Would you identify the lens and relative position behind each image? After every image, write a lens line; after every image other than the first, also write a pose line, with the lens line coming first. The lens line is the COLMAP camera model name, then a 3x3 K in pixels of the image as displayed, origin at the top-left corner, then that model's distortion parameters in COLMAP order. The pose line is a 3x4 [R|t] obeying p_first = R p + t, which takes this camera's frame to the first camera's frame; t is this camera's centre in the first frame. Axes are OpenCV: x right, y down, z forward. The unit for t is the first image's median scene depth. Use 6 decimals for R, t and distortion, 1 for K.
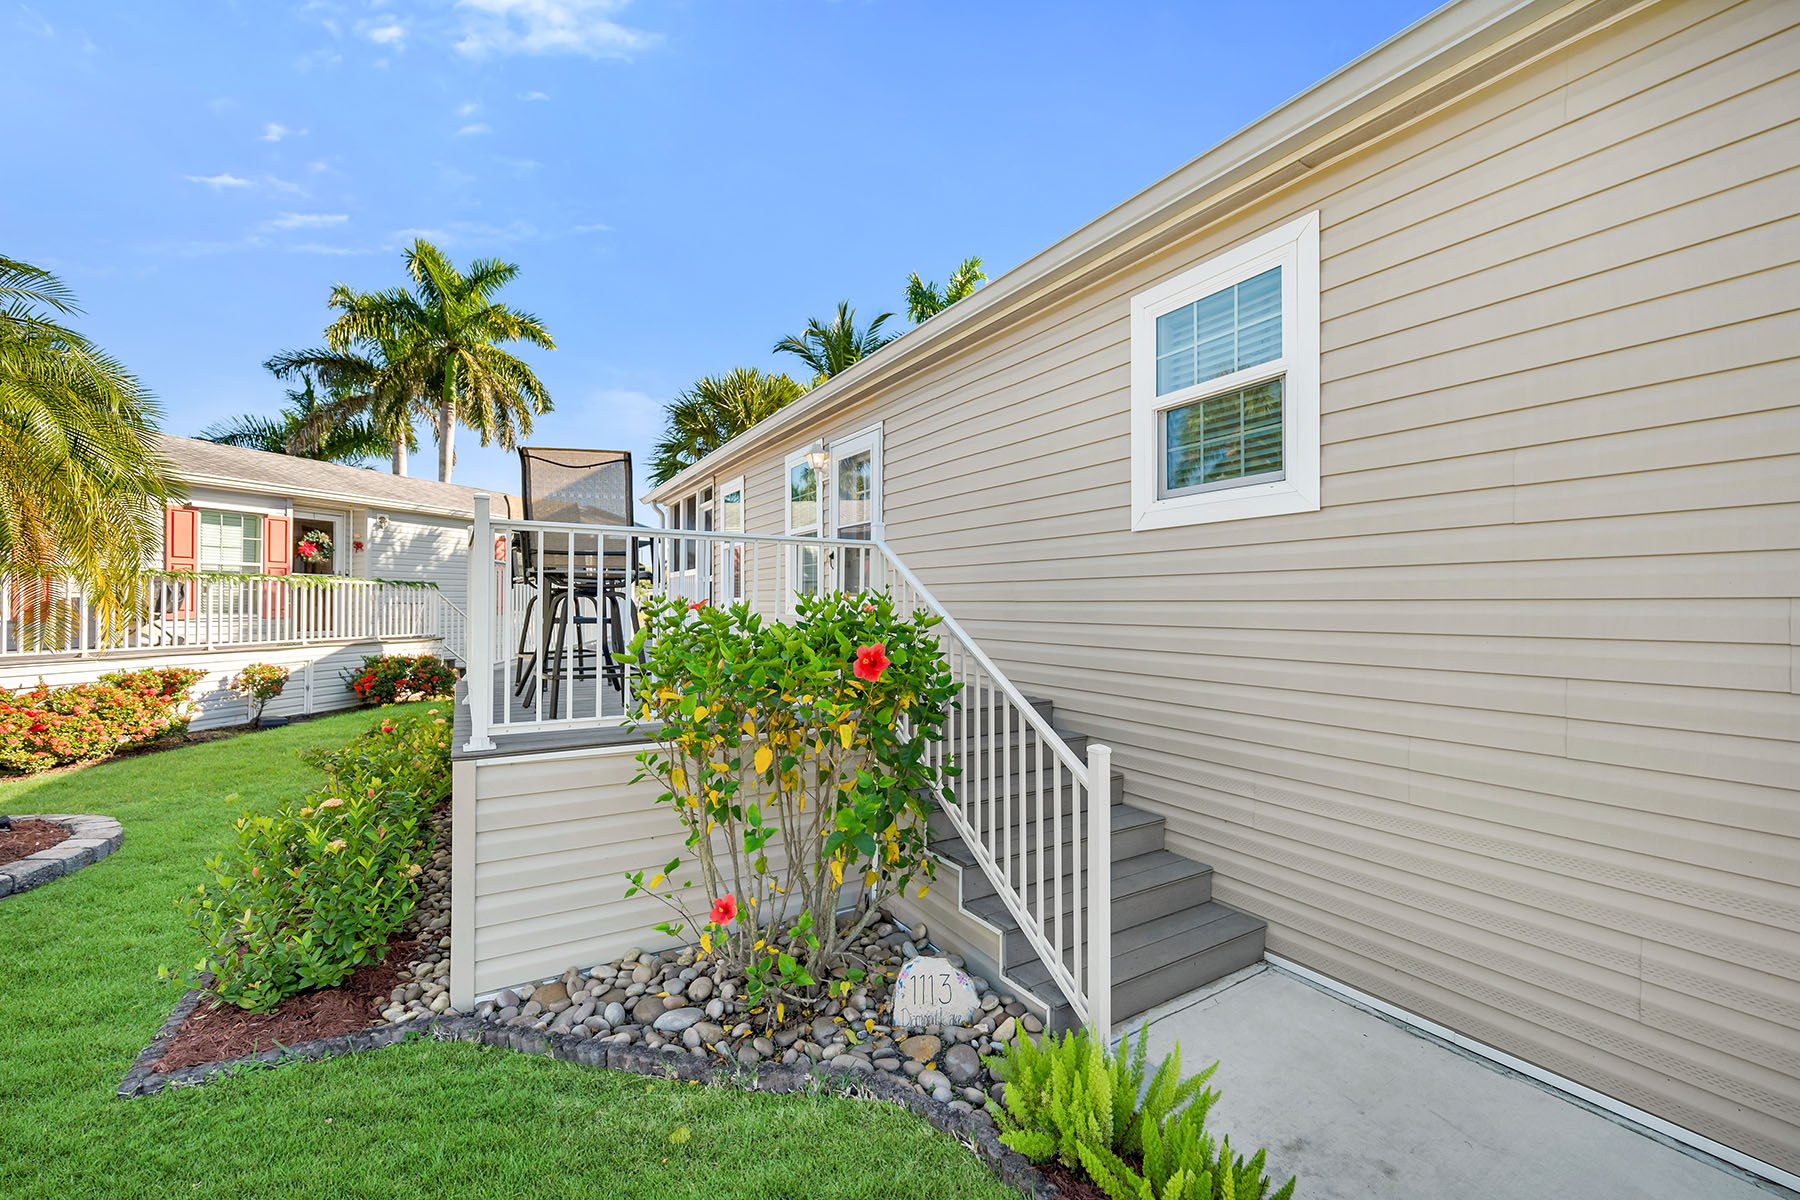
lens RADIAL K [[725.5, 0, 900.0], [0, 725.5, 600.0], [0, 0, 1]] dist [-0.001610, -0.000177]
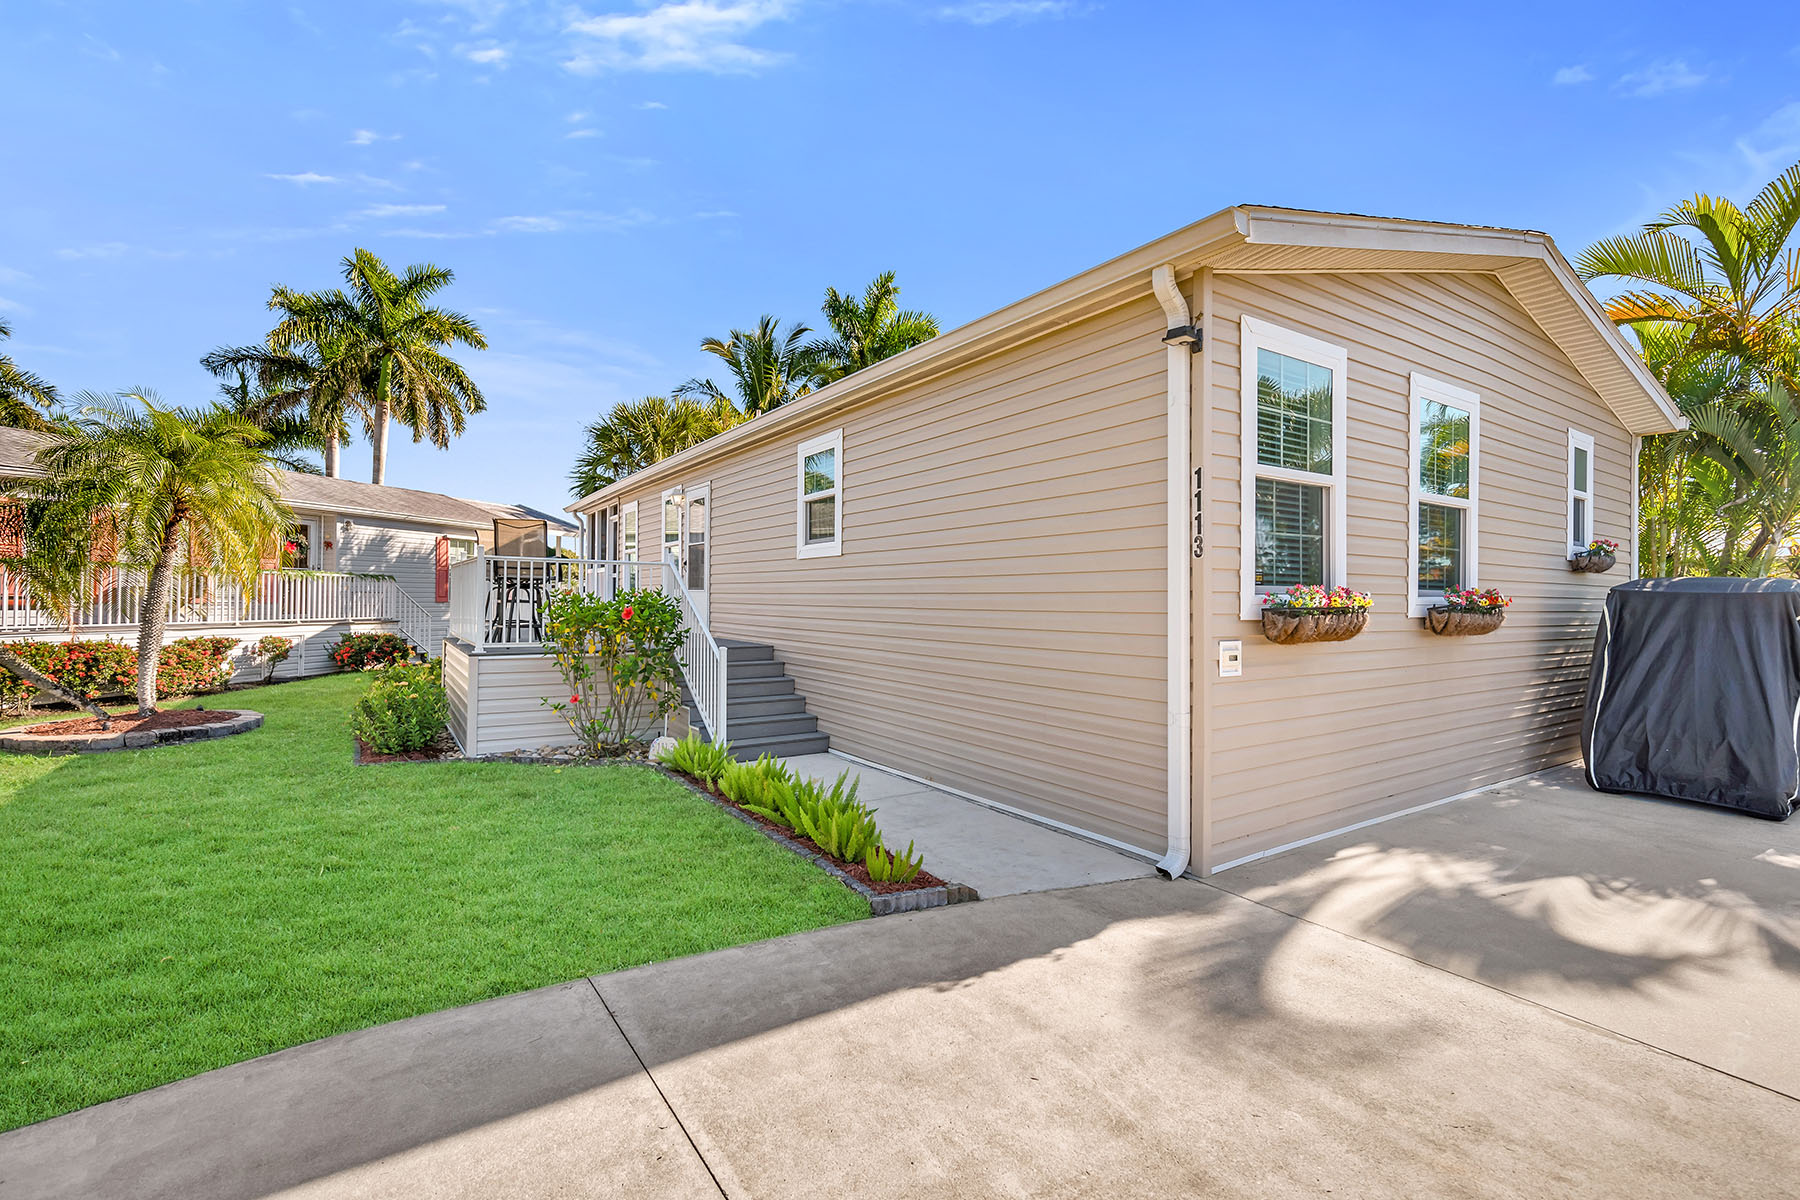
lens RADIAL K [[798.7, 0, 900.8], [0, 798.7, 590.1], [0, 0, 1]] dist [-0.001915, -0.000284]
pose [[0.998960, 0.008375, 0.044810, 0.130539], [-0.008182, 0.999956, -0.004494, -0.000068], [-0.044846, 0.004123, 0.998985, -0.320847]]
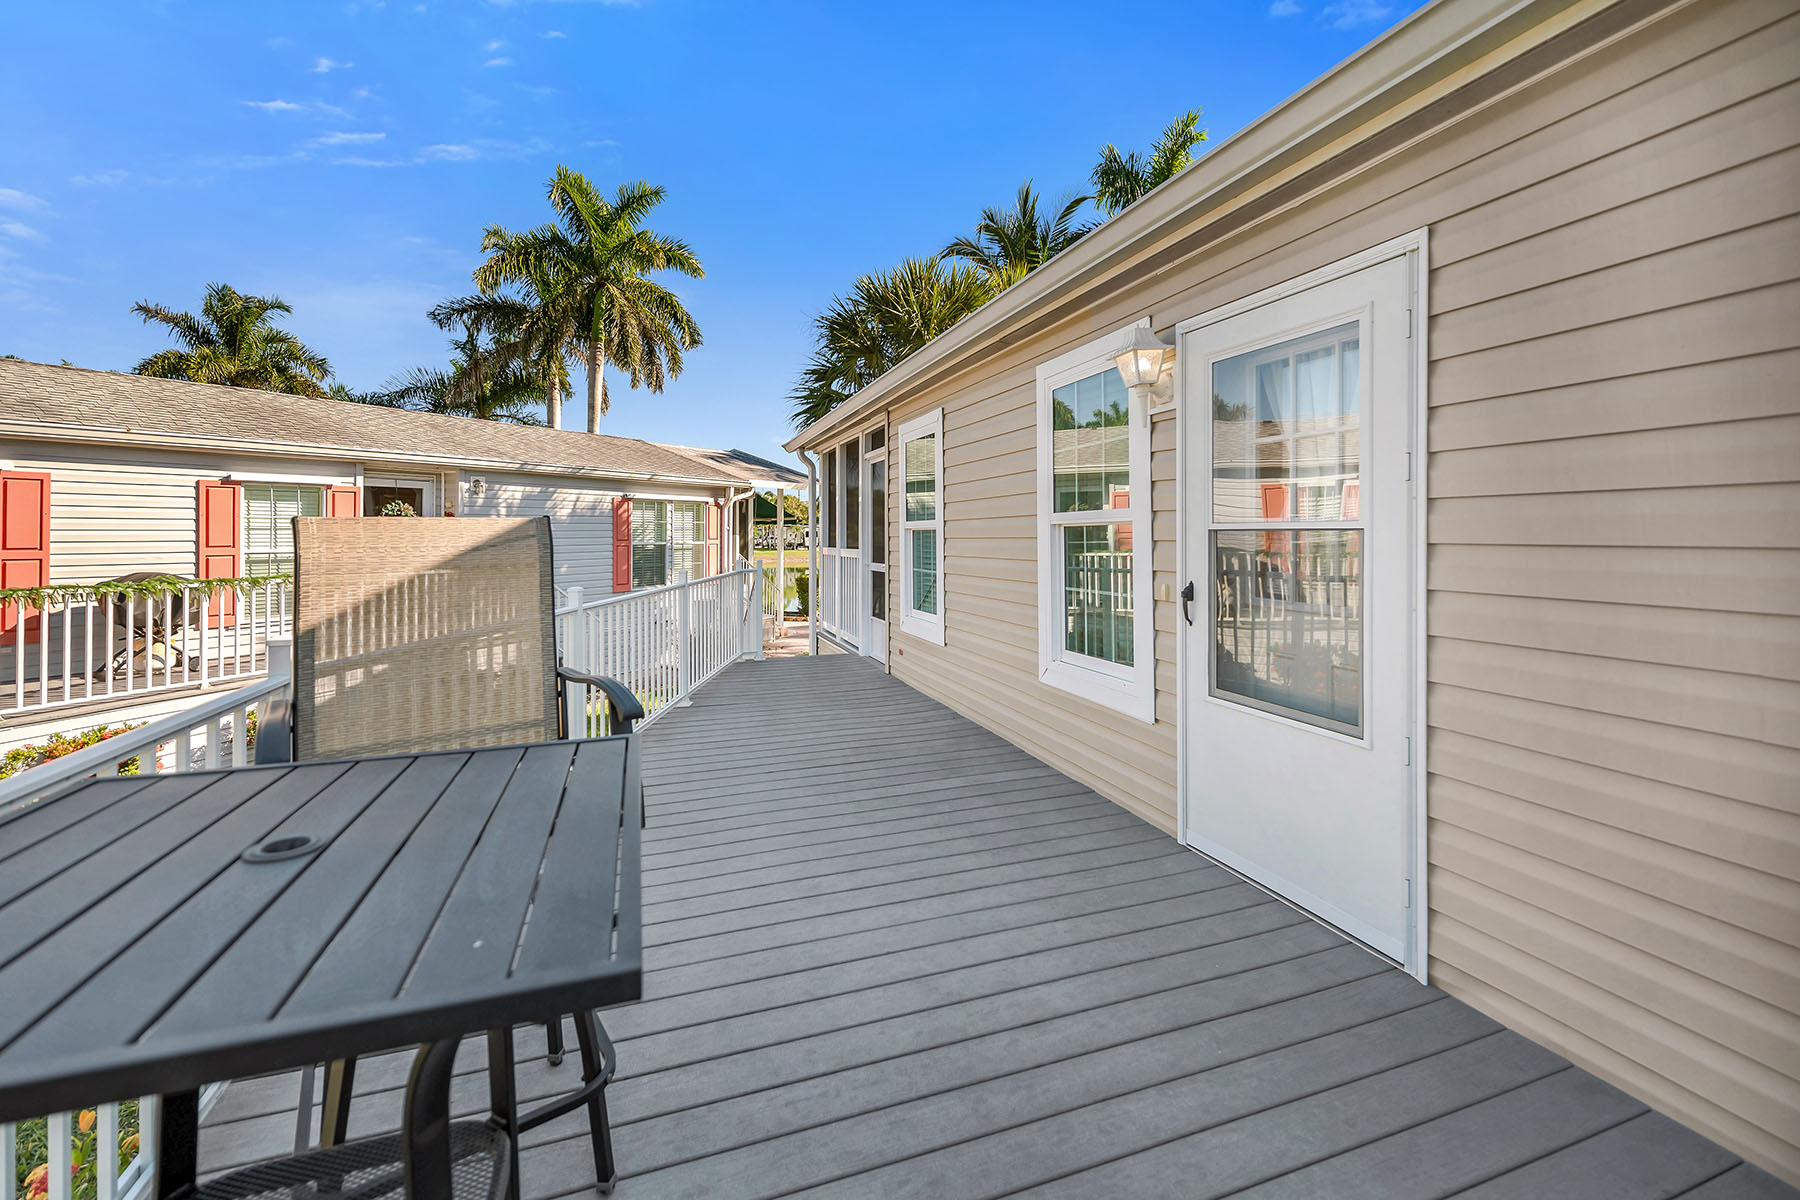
lens RADIAL K [[741.0, 0, 895.6], [0, 741.0, 534.7], [0, 0, 1]] dist [-0.000135, -0.000054]
pose [[0.976760, -0.009413, -0.214131, -0.076802], [0.011260, 0.999909, 0.007407, -0.046247], [0.214042, -0.009647, 0.976777, 0.253690]]
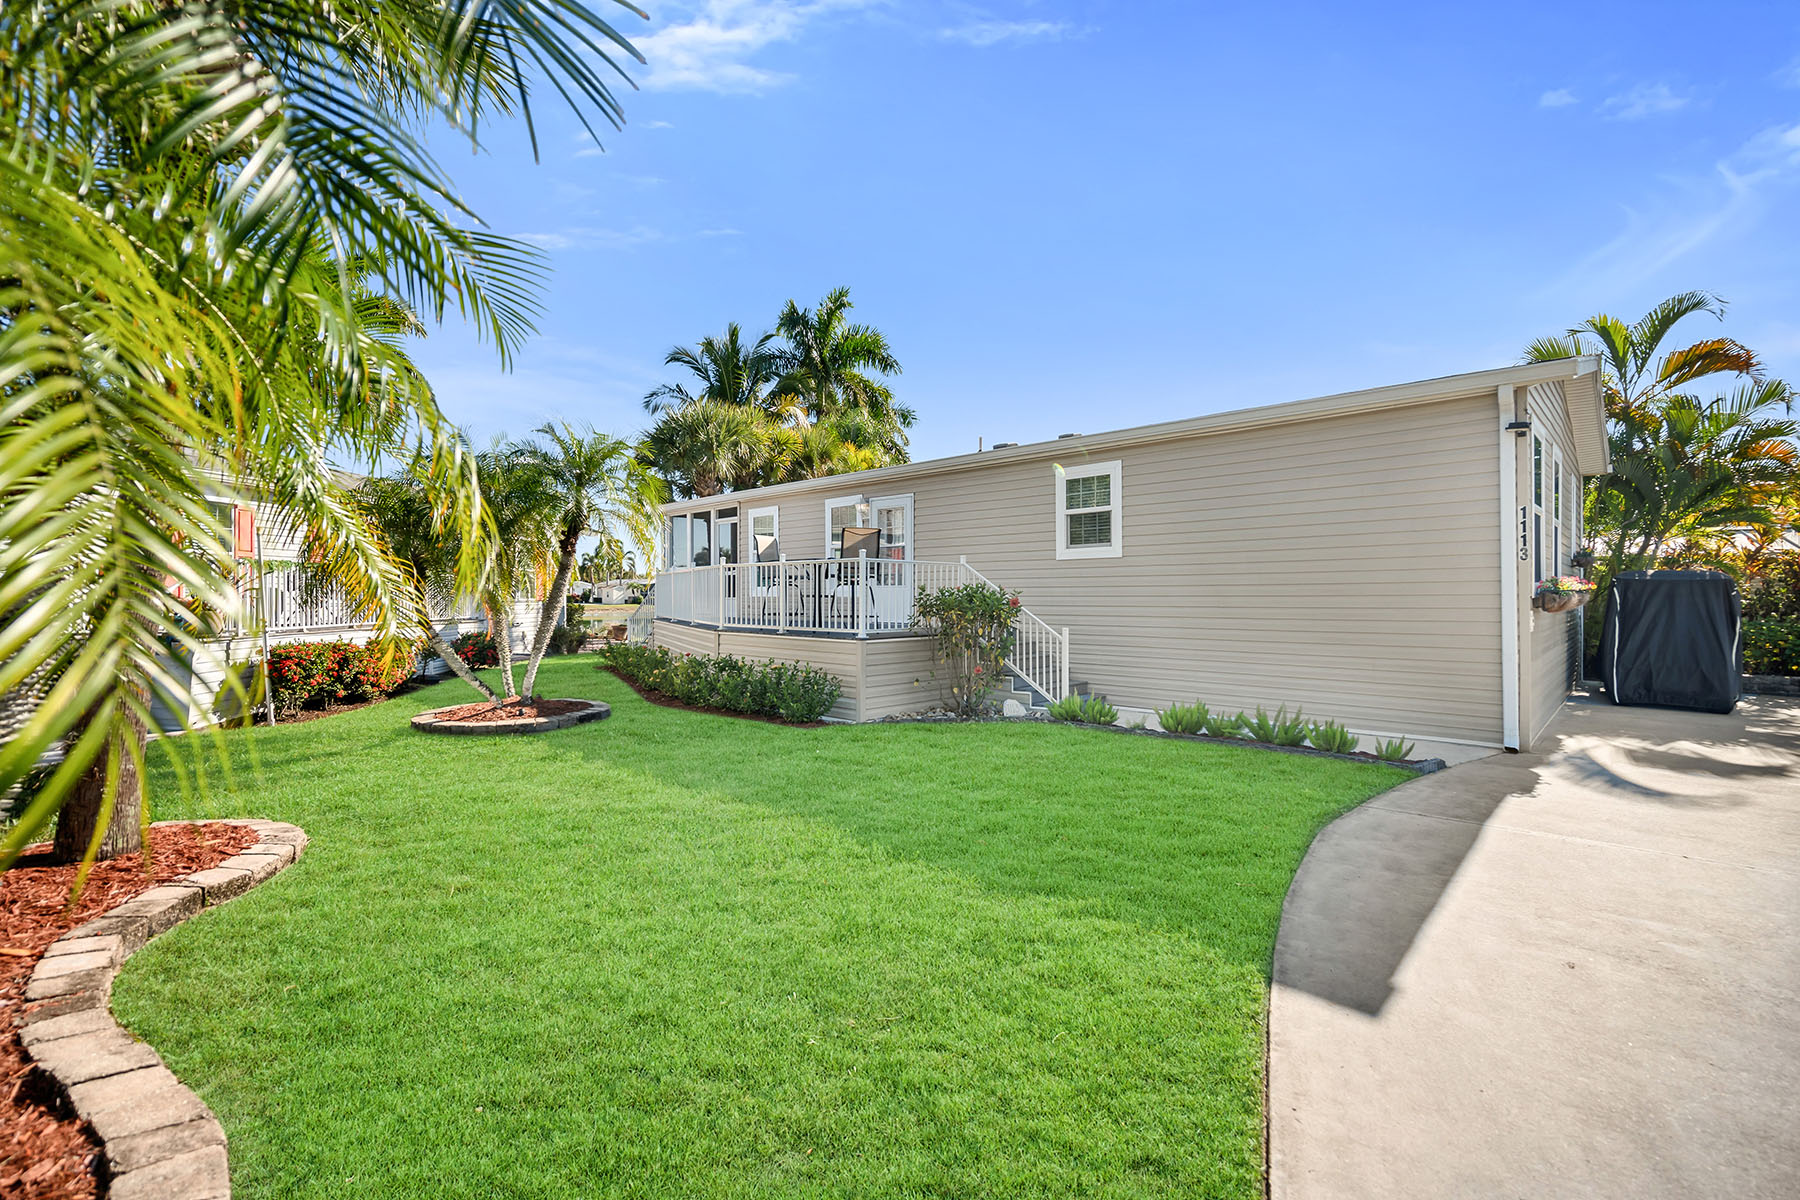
lens RADIAL K [[784.2, 0, 901.4], [0, 784.2, 590.4], [0, 0, 1]] dist [-0.001550, -0.000172]
pose [[0.965763, -0.003047, 0.259408, -0.238779], [0.002895, 0.999995, 0.000967, 0.002626], [-0.259410, -0.000183, 0.965767, -0.396566]]
